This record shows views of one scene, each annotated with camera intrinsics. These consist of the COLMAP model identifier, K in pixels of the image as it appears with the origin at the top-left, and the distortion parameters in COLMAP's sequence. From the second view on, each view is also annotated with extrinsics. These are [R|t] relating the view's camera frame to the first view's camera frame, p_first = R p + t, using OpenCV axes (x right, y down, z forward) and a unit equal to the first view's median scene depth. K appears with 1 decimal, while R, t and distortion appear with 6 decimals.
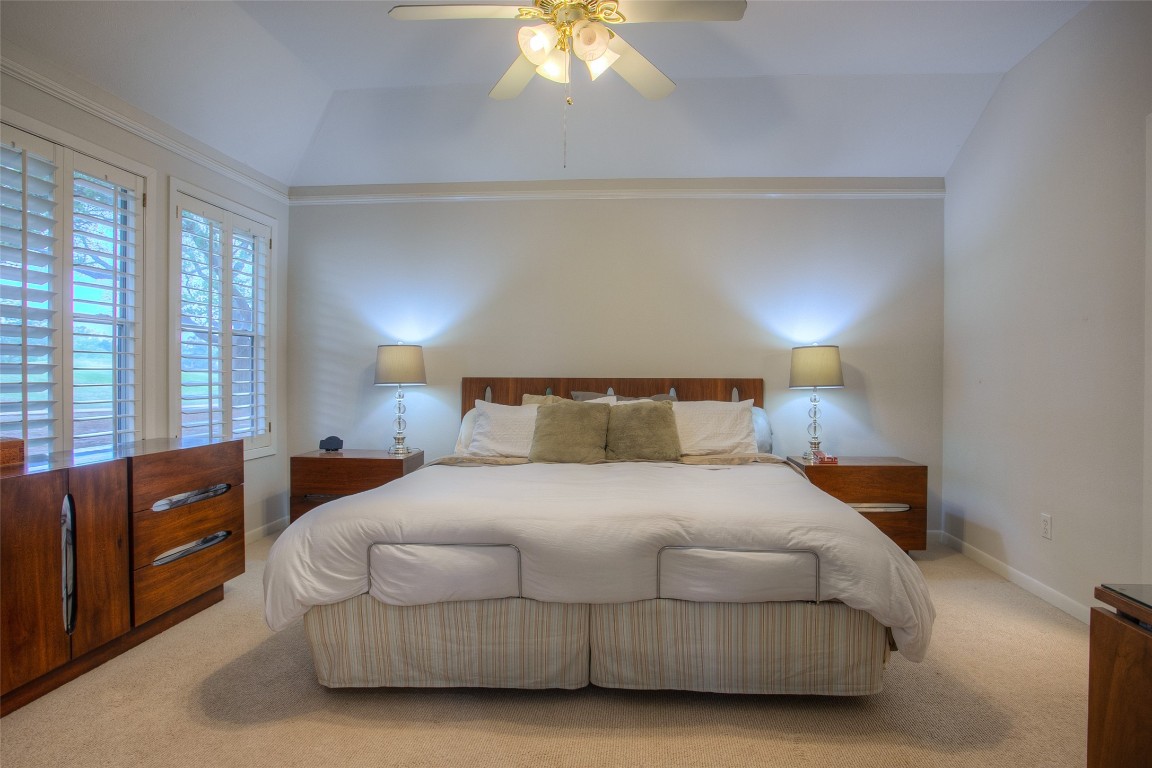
lens RADIAL K [[628.3, 0, 576.0], [0, 628.3, 384.0], [0, 0, 1]] dist [-0.037783, 0.000636]
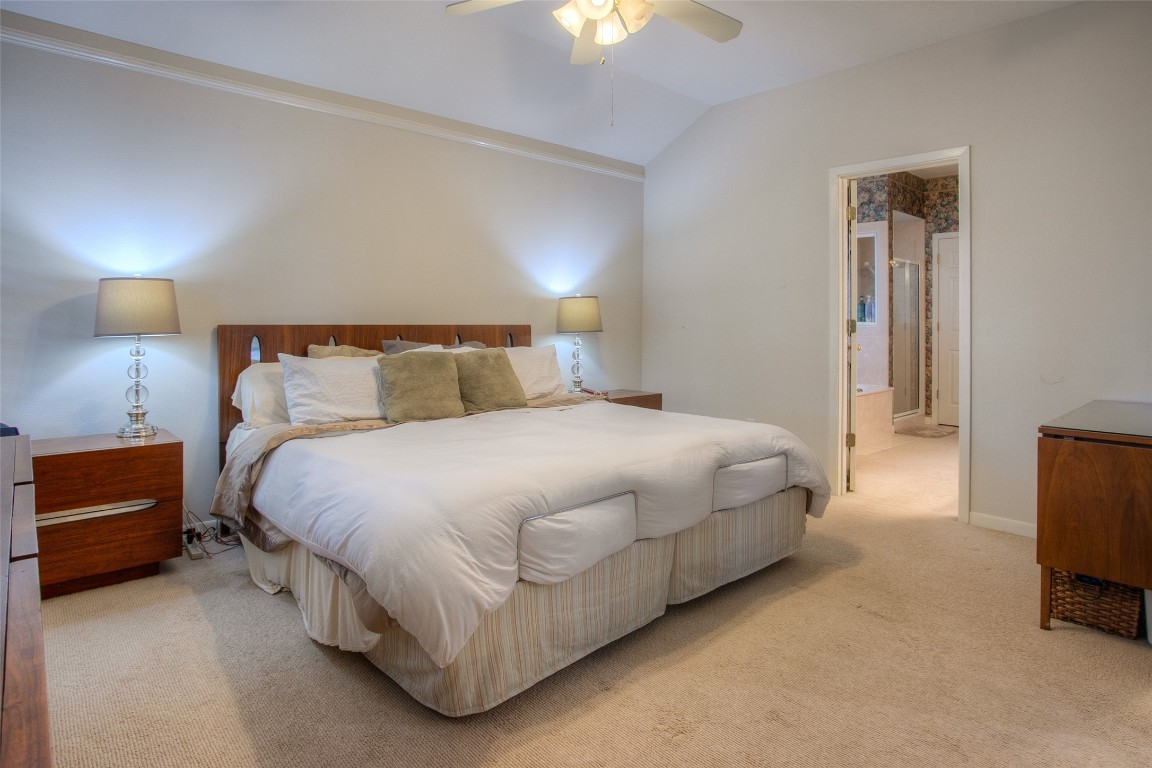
lens RADIAL K [[652.9, 0, 576.5], [0, 652.9, 346.2], [0, 0, 1]] dist [-0.038510, -0.000123]
pose [[0.685523, -0.024764, 0.727630, -0.914984], [0.007136, 0.999602, 0.027298, -0.006144], [-0.728016, -0.013521, 0.685427, 0.344909]]
